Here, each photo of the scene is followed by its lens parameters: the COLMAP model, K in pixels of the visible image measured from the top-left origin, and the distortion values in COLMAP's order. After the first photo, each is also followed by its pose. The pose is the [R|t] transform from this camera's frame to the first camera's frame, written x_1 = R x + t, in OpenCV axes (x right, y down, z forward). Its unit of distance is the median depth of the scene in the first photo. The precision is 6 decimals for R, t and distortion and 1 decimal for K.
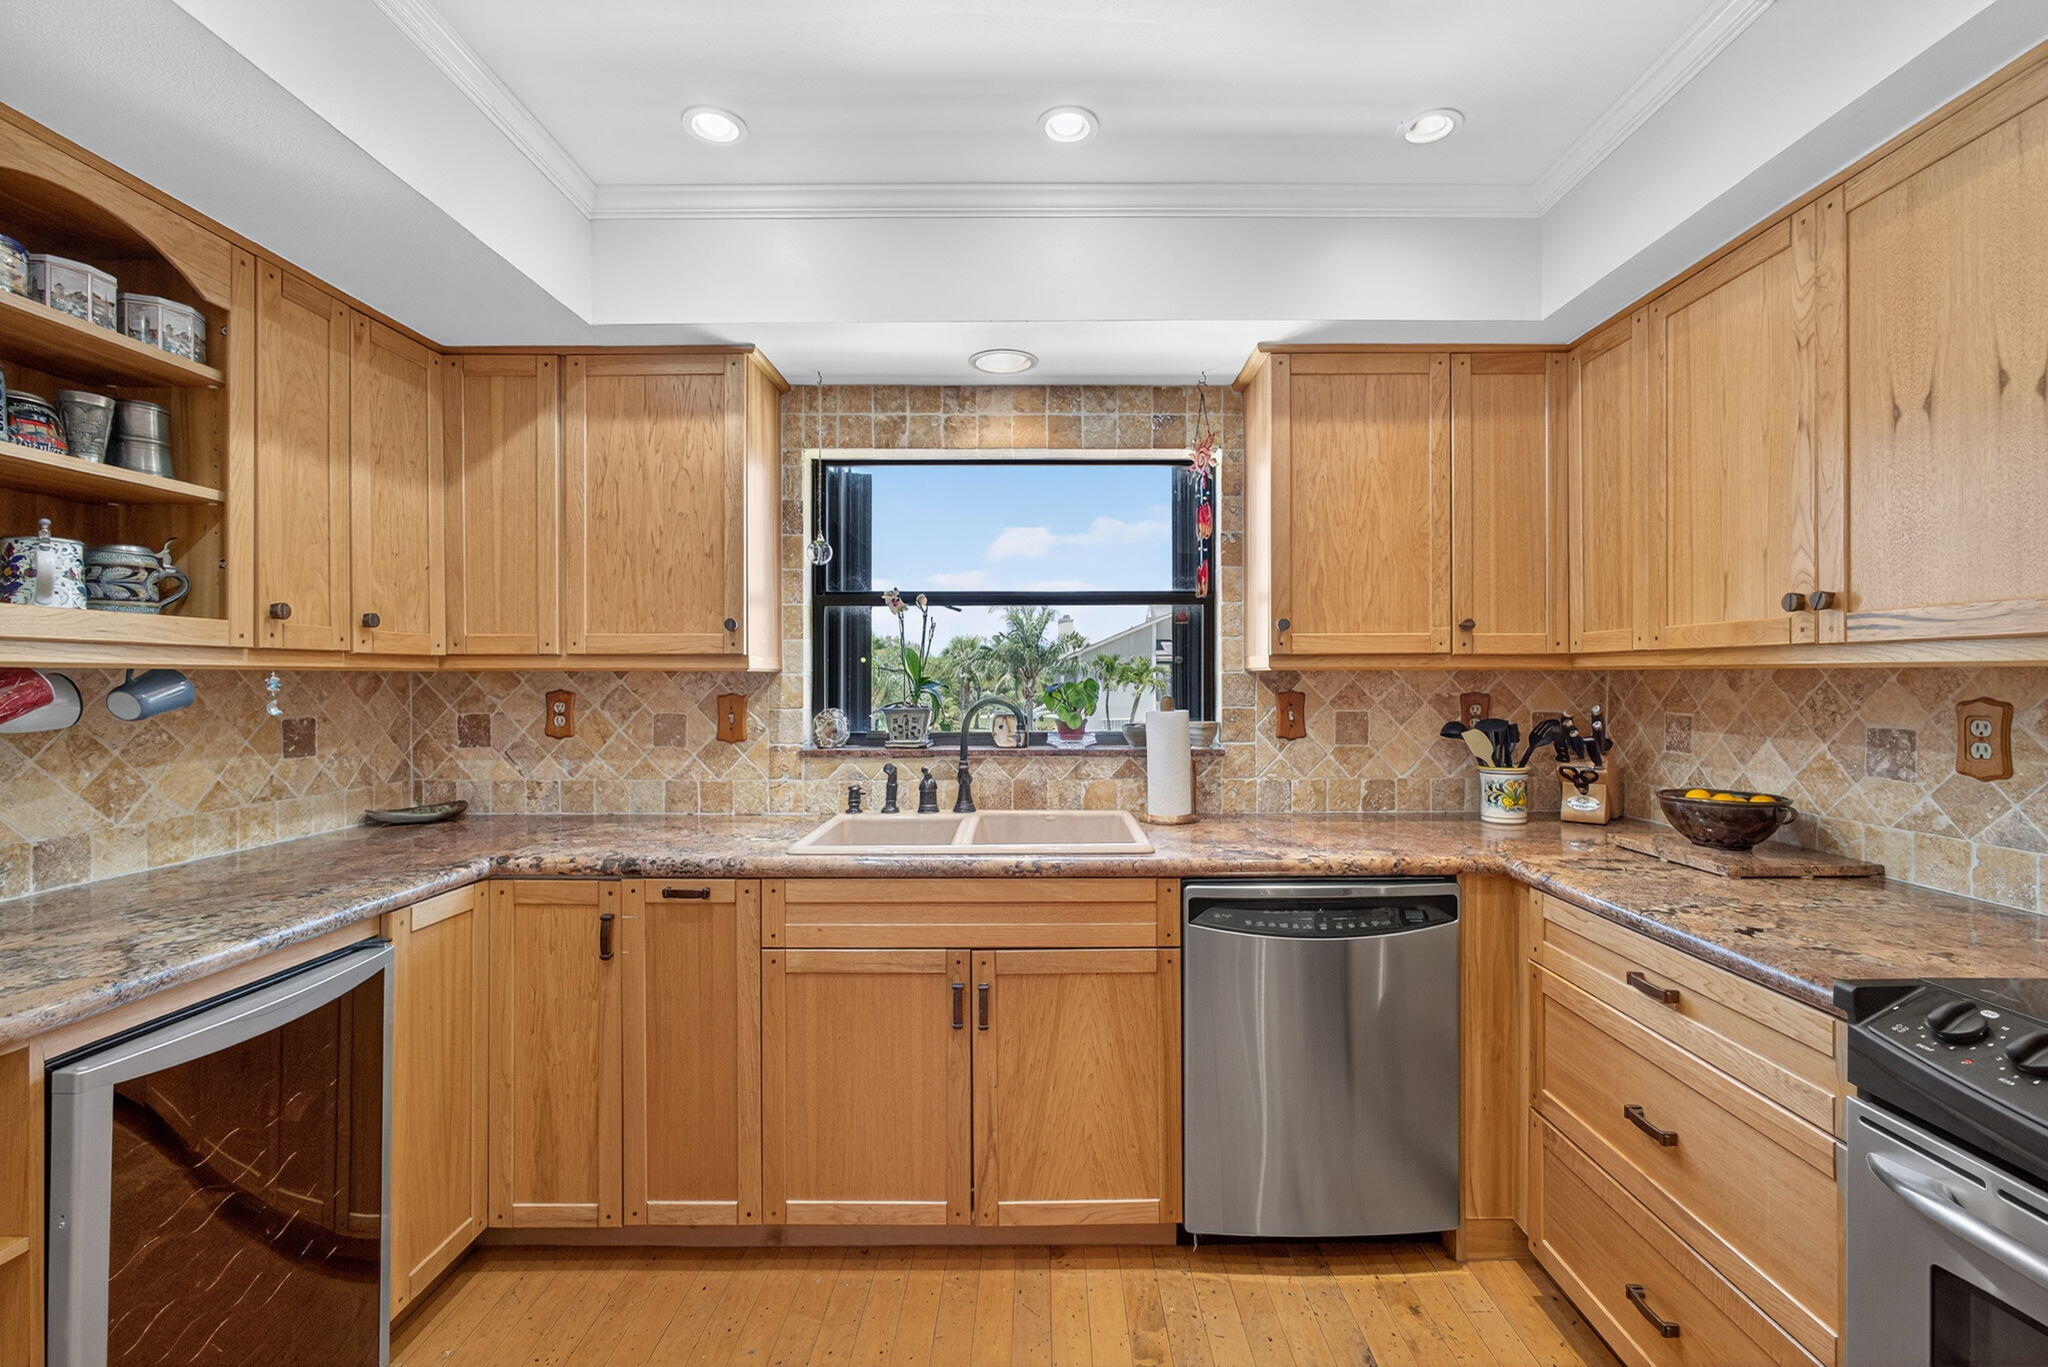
lens RADIAL K [[837.6, 0, 1051.3], [0, 837.6, 683.1], [0, 0, 1]] dist [-0.008777, 0.004902]
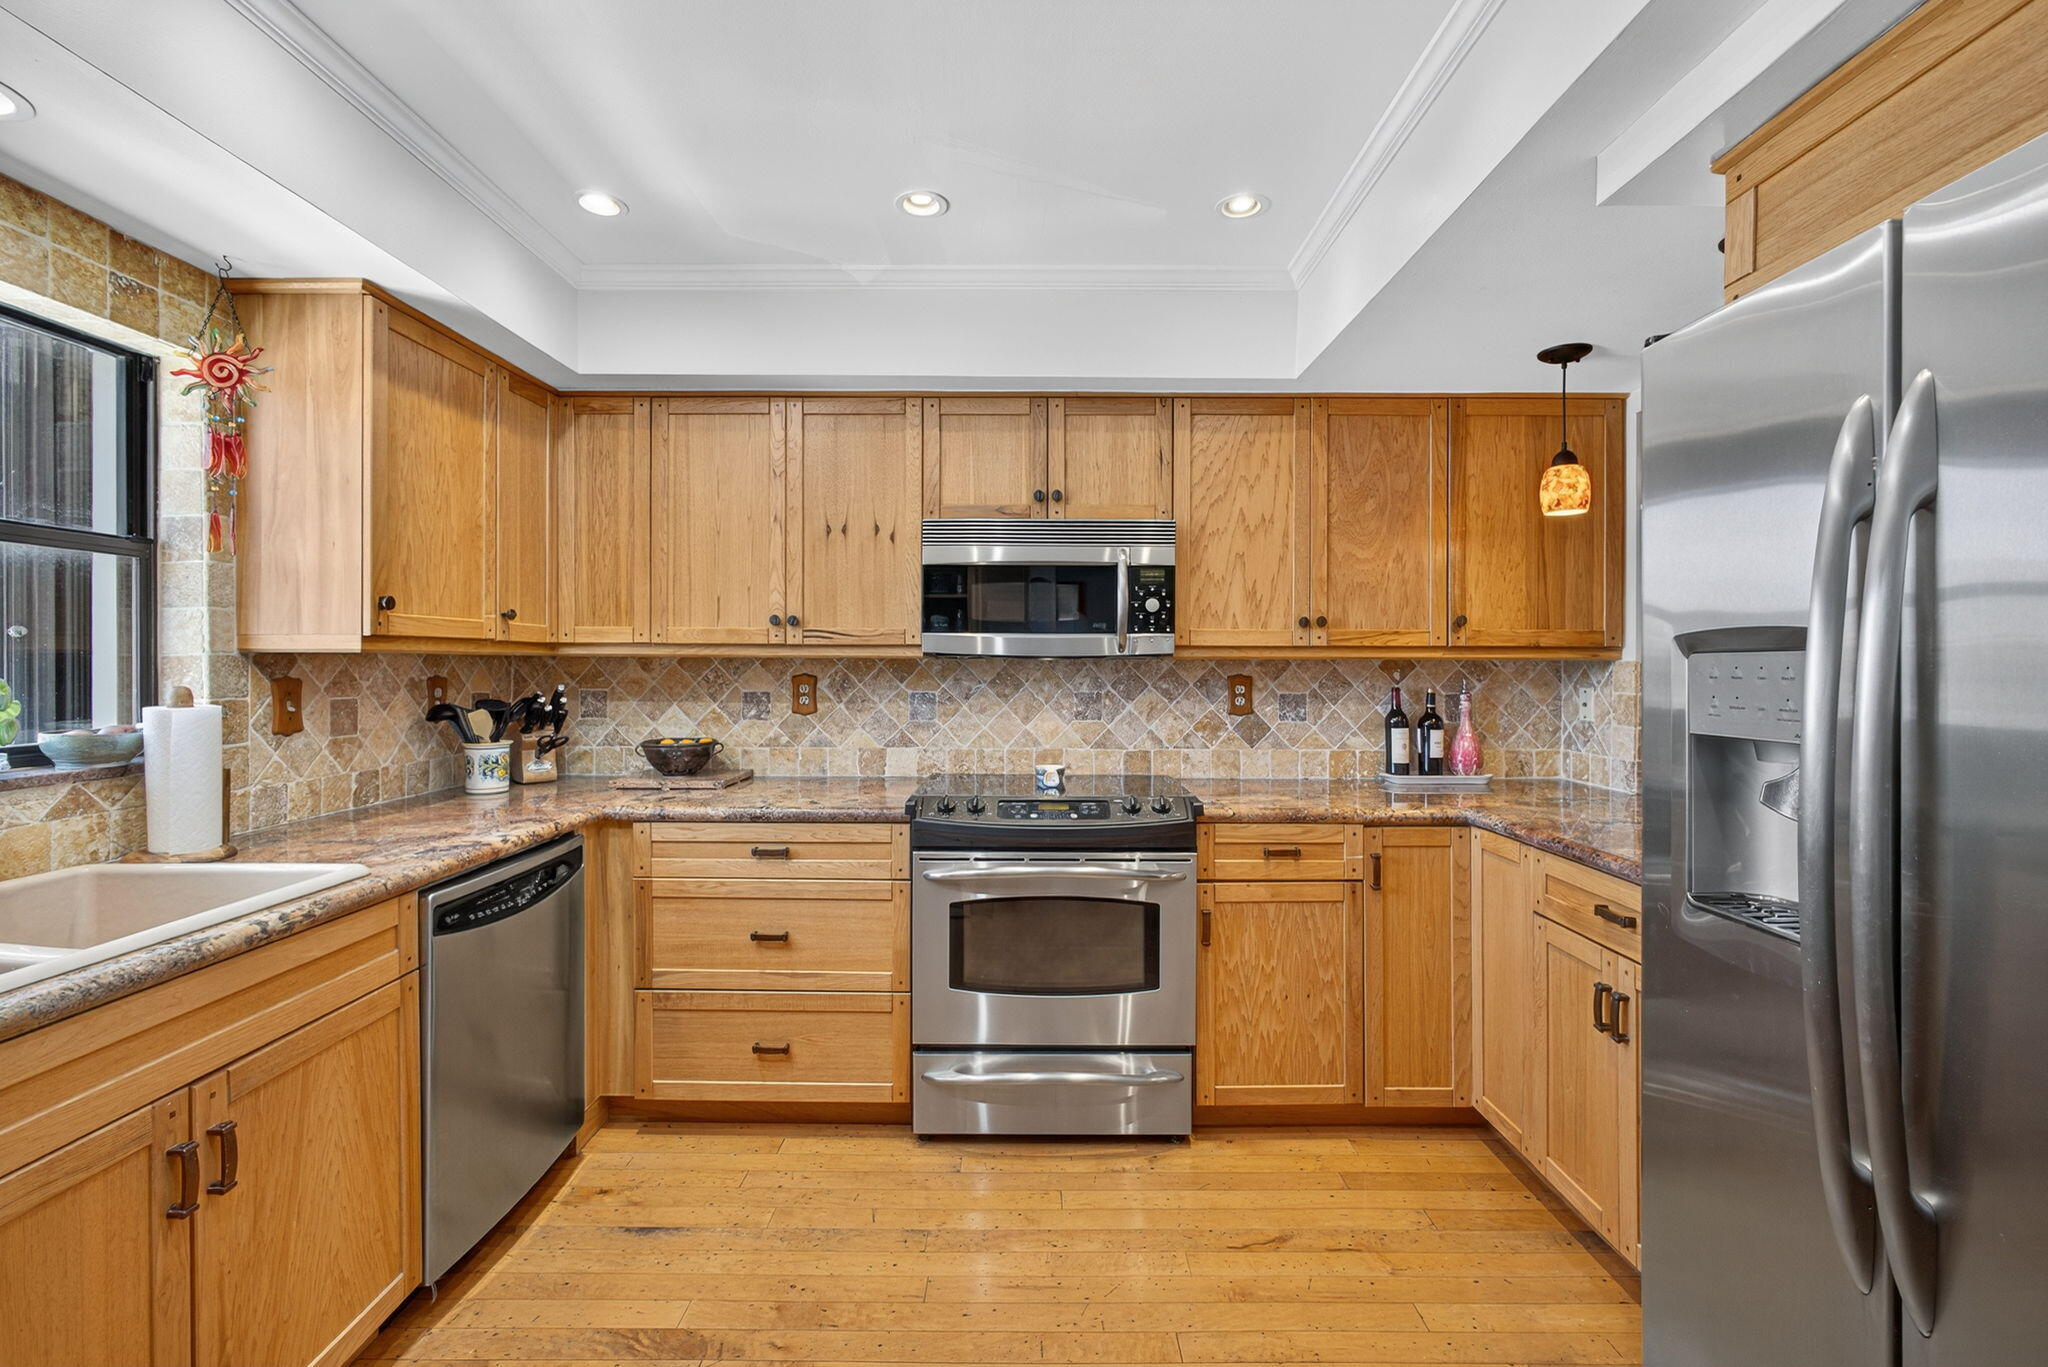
lens RADIAL K [[885.8, 0, 932.3], [0, 885.8, 665.9], [0, 0, 1]] dist [-0.012990, 0.011211]
pose [[0.107247, -0.001683, 0.994231, -0.599686], [0.002475, 0.999996, 0.001426, -0.001471], [-0.994229, 0.002308, 0.107250, 0.308570]]
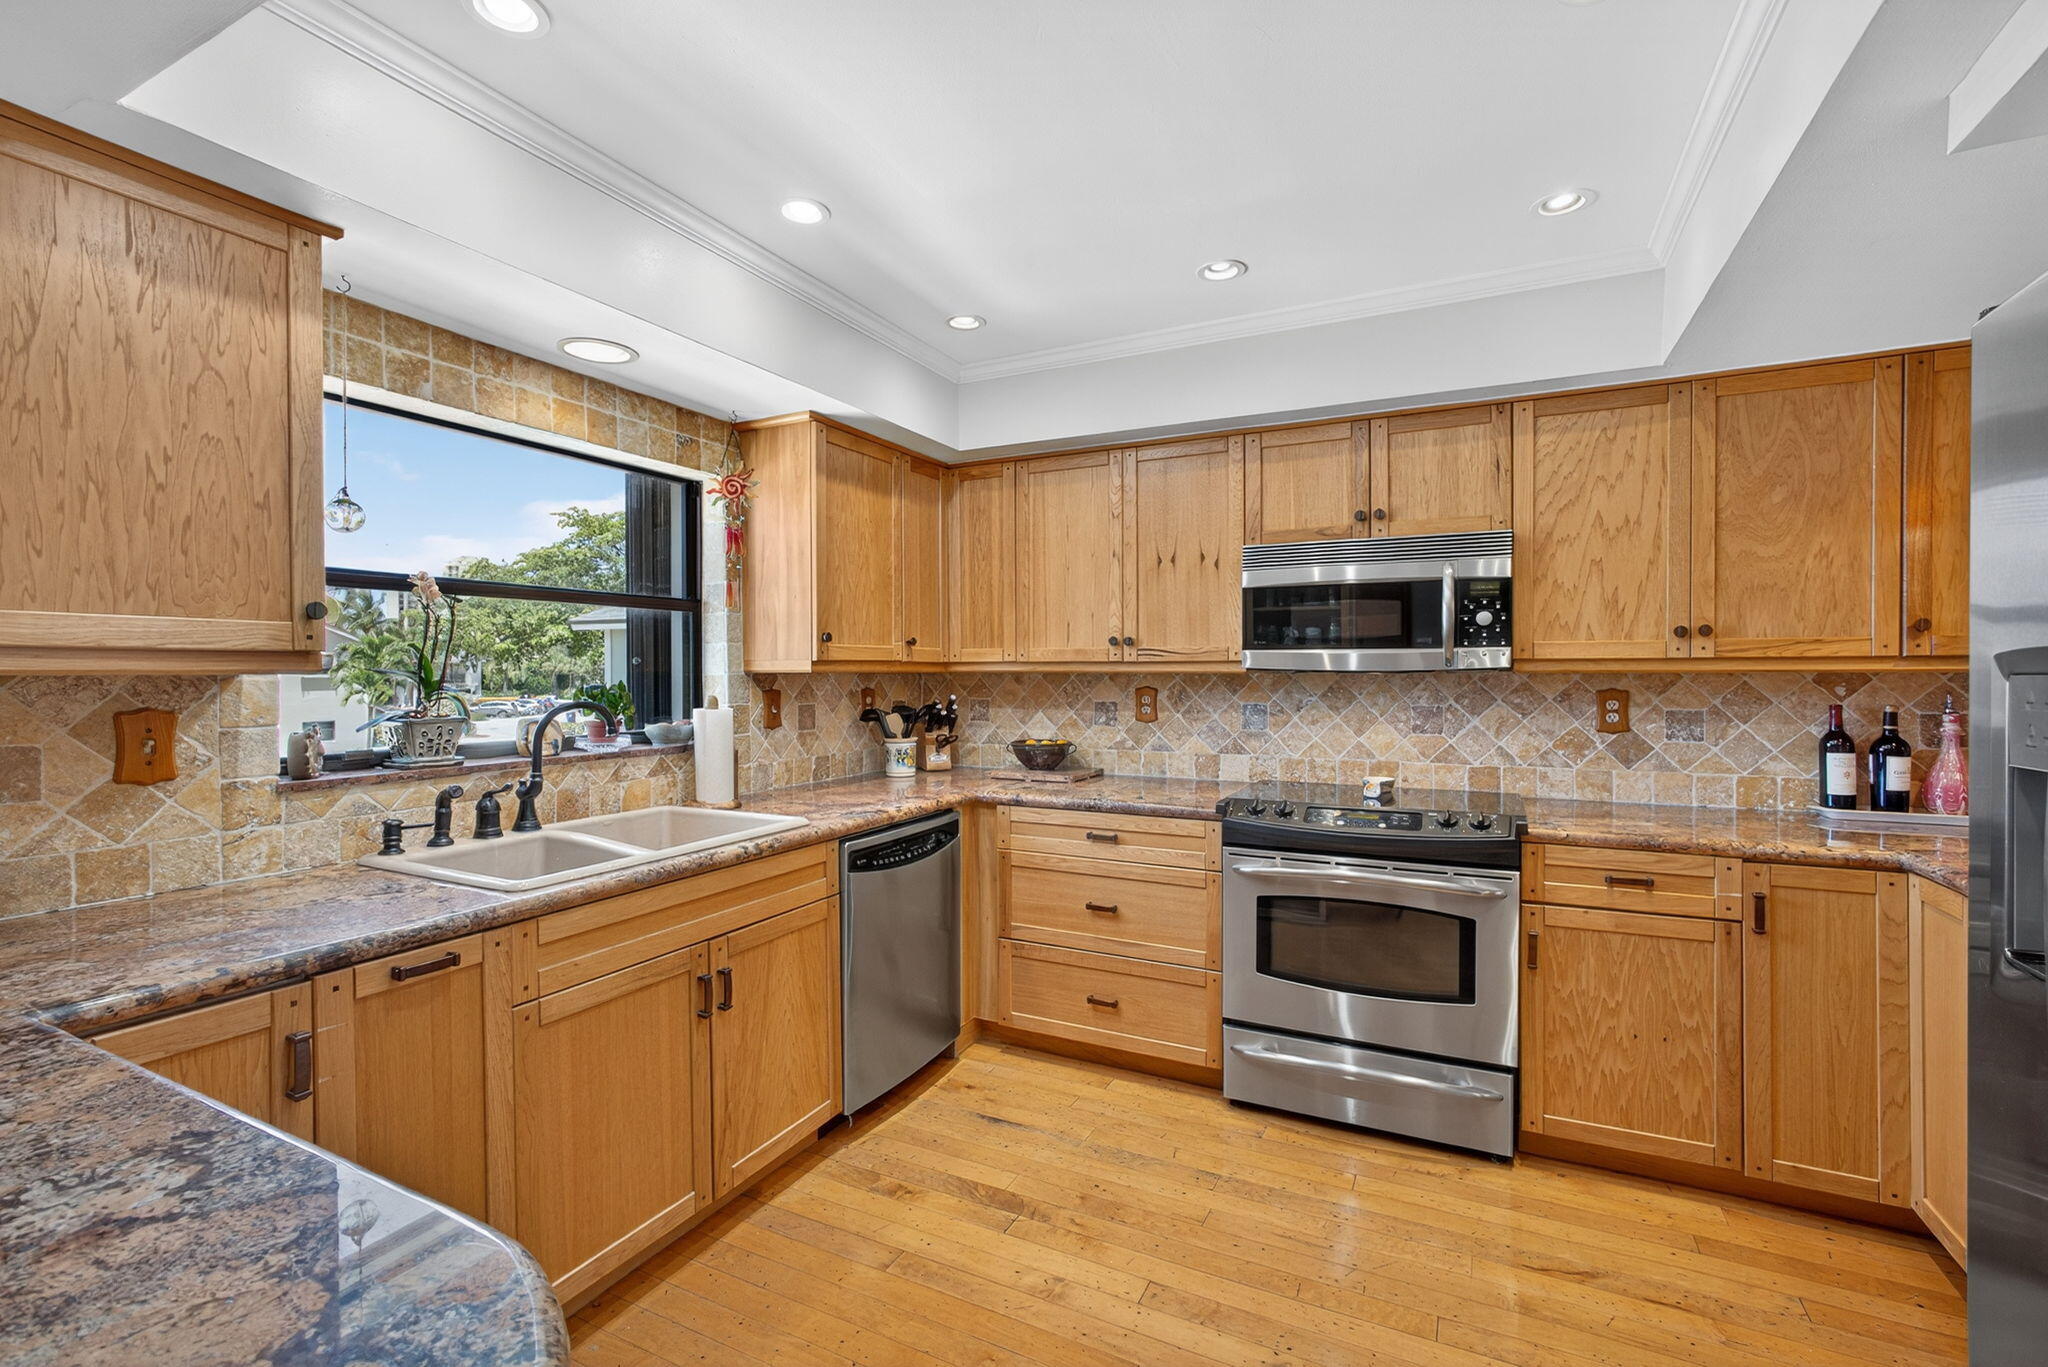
lens RADIAL K [[835.6, 0, 944.4], [0, 835.6, 683.8], [0, 0, 1]] dist [-0.001526, 0.000104]
pose [[0.540208, -0.012428, 0.841440, -0.690650], [0.007212, 0.999923, 0.010140, -0.009968], [-0.841501, 0.000591, 0.540255, 0.157631]]
